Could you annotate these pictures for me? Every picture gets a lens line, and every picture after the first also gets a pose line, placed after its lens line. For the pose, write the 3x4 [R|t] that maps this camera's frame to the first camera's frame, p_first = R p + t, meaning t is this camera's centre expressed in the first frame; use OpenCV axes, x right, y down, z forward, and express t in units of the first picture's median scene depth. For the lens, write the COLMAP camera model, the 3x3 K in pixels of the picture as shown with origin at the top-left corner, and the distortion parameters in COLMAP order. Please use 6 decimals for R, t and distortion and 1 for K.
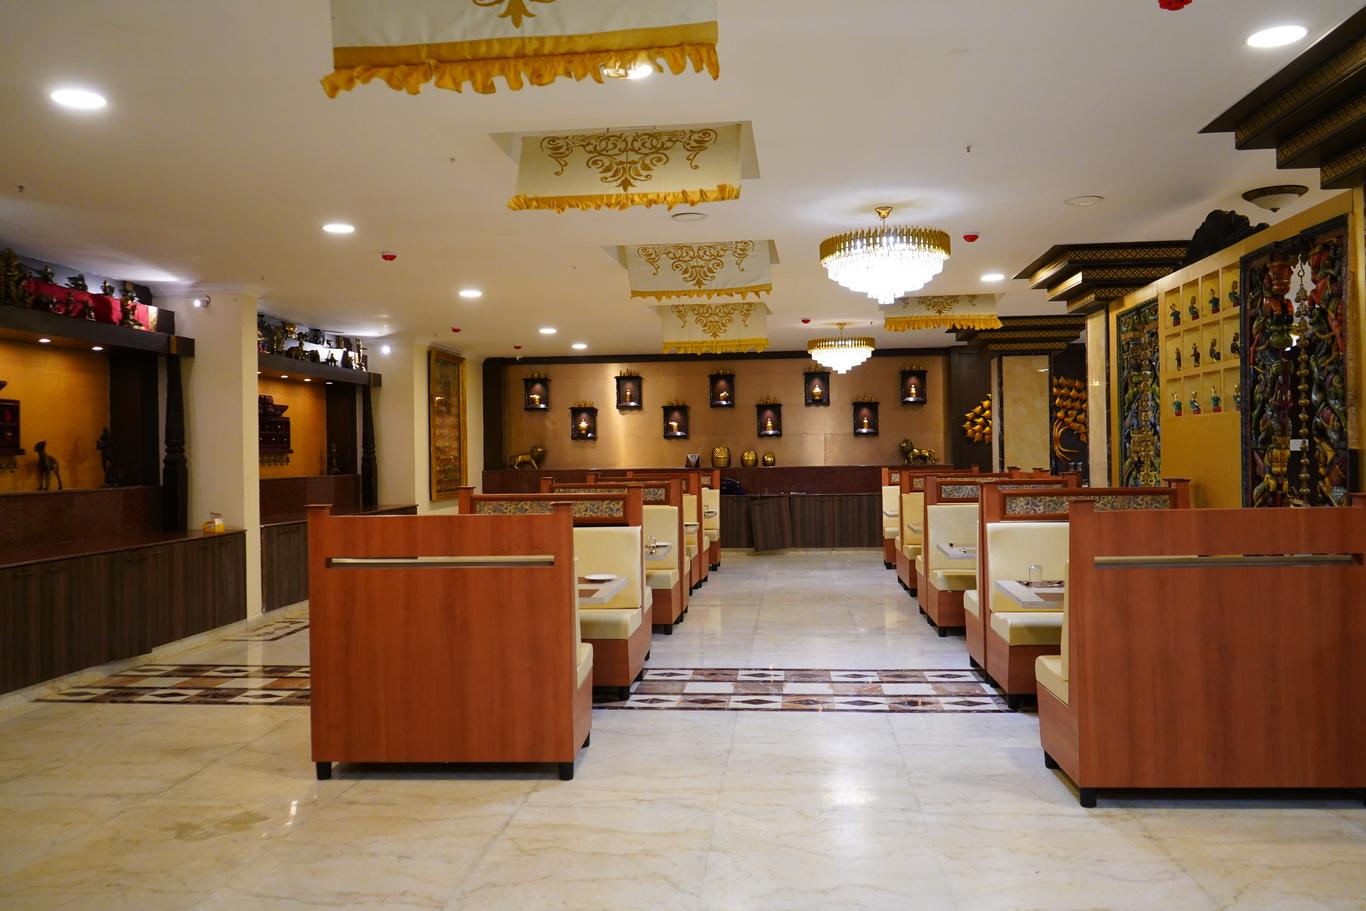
lens RADIAL K [[1082.3, 0, 686.8], [0, 1082.3, 449.2], [0, 0, 1]] dist [-0.015463, 0.015111]
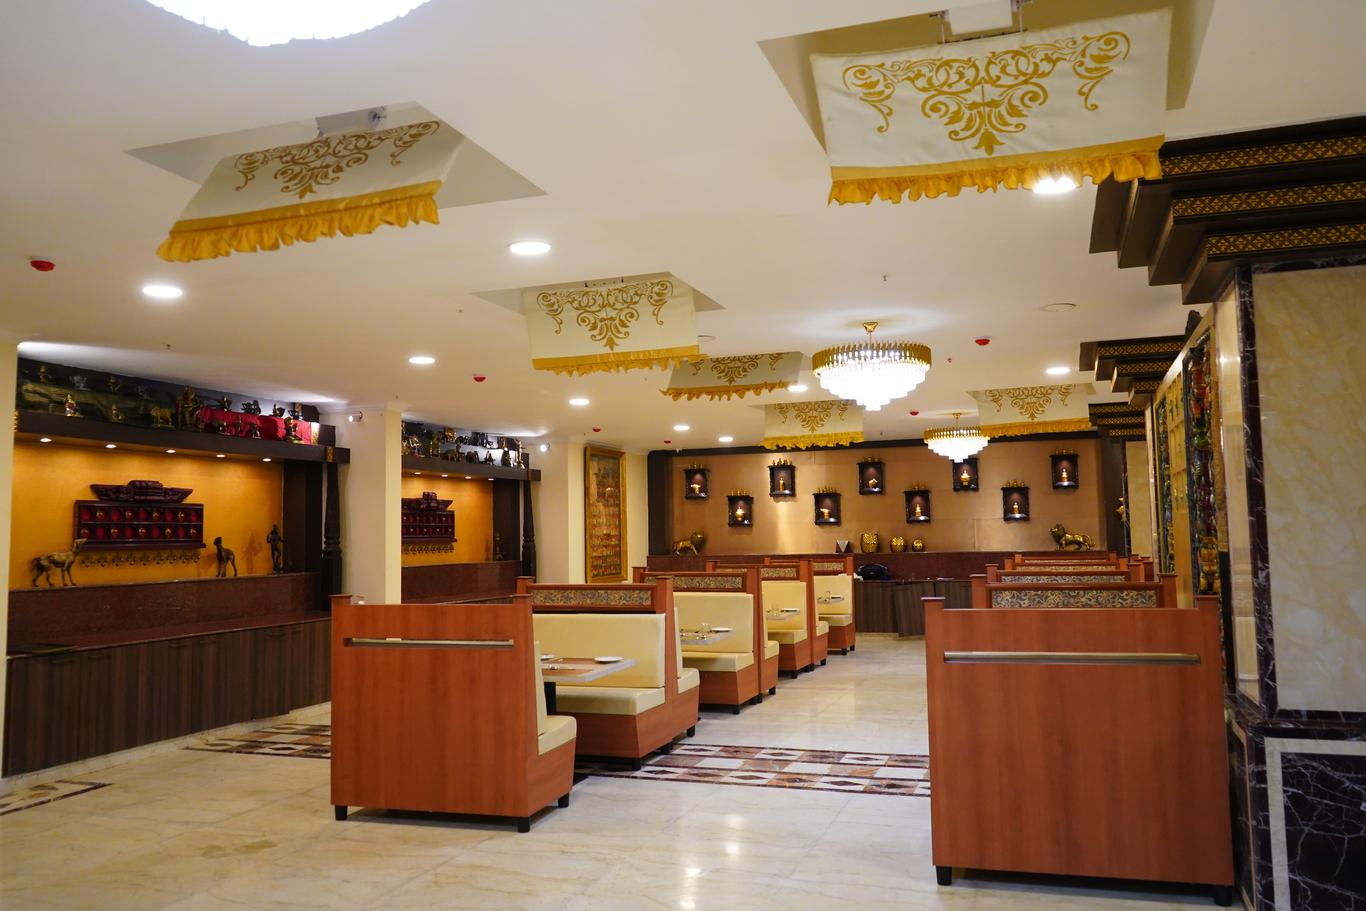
lens RADIAL K [[1082.3, 0, 688.1], [0, 1082.3, 454.2], [0, 0, 1]] dist [-0.015463, 0.015111]
pose [[0.971857, -0.020932, -0.234641, 0.215757], [0.005029, 0.997661, -0.068171, -0.014954], [0.235519, 0.065073, 0.969689, -0.078058]]
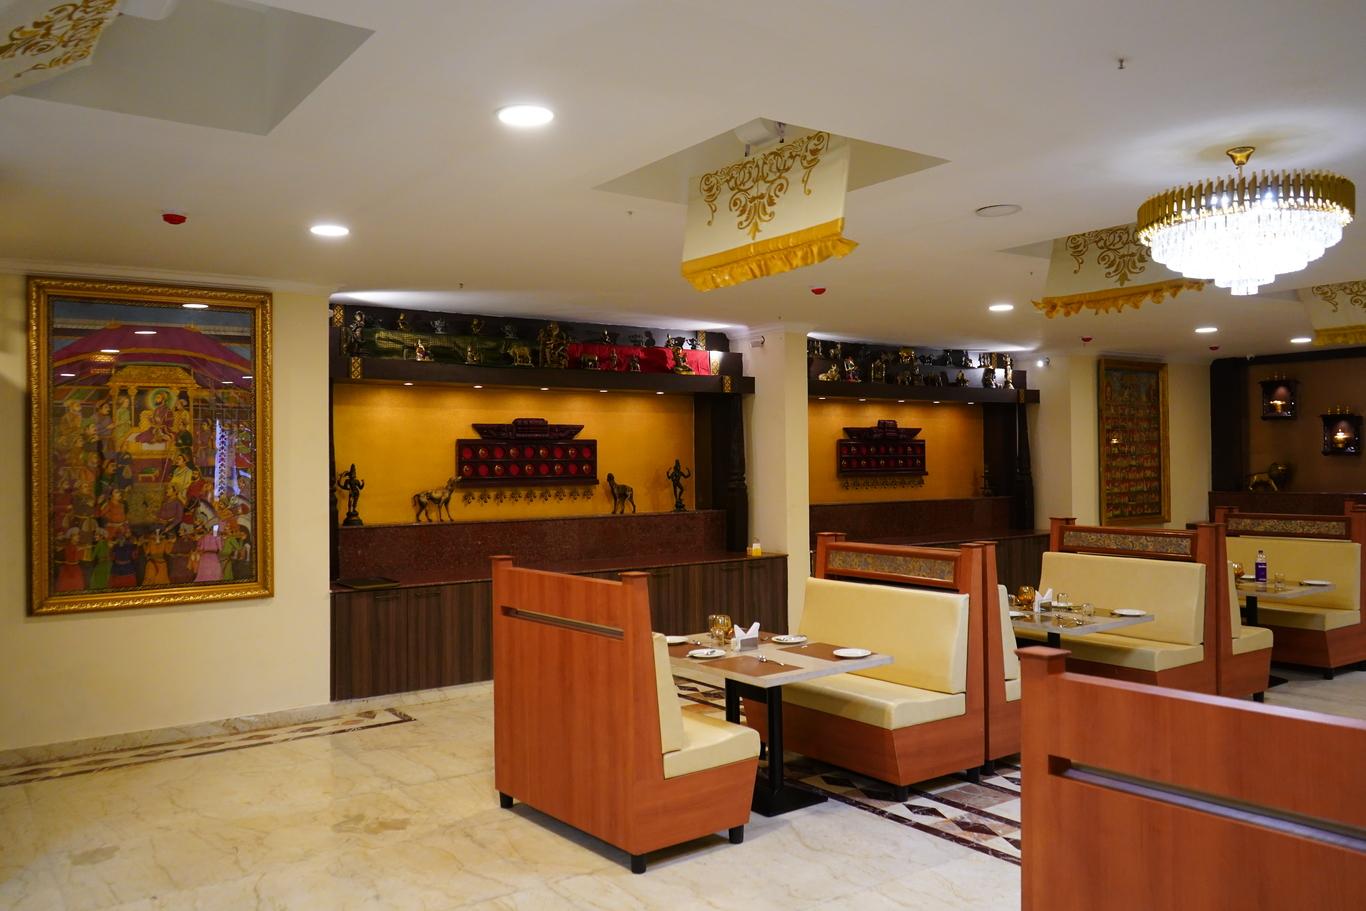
lens RADIAL K [[1082.3, 0, 693.7], [0, 1082.3, 459.2], [0, 0, 1]] dist [-0.015463, 0.015111]
pose [[0.658960, 0.005471, -0.752158, 0.382666], [0.005037, 0.999919, 0.011686, -0.036867], [0.752161, -0.011489, 0.658879, 0.266529]]
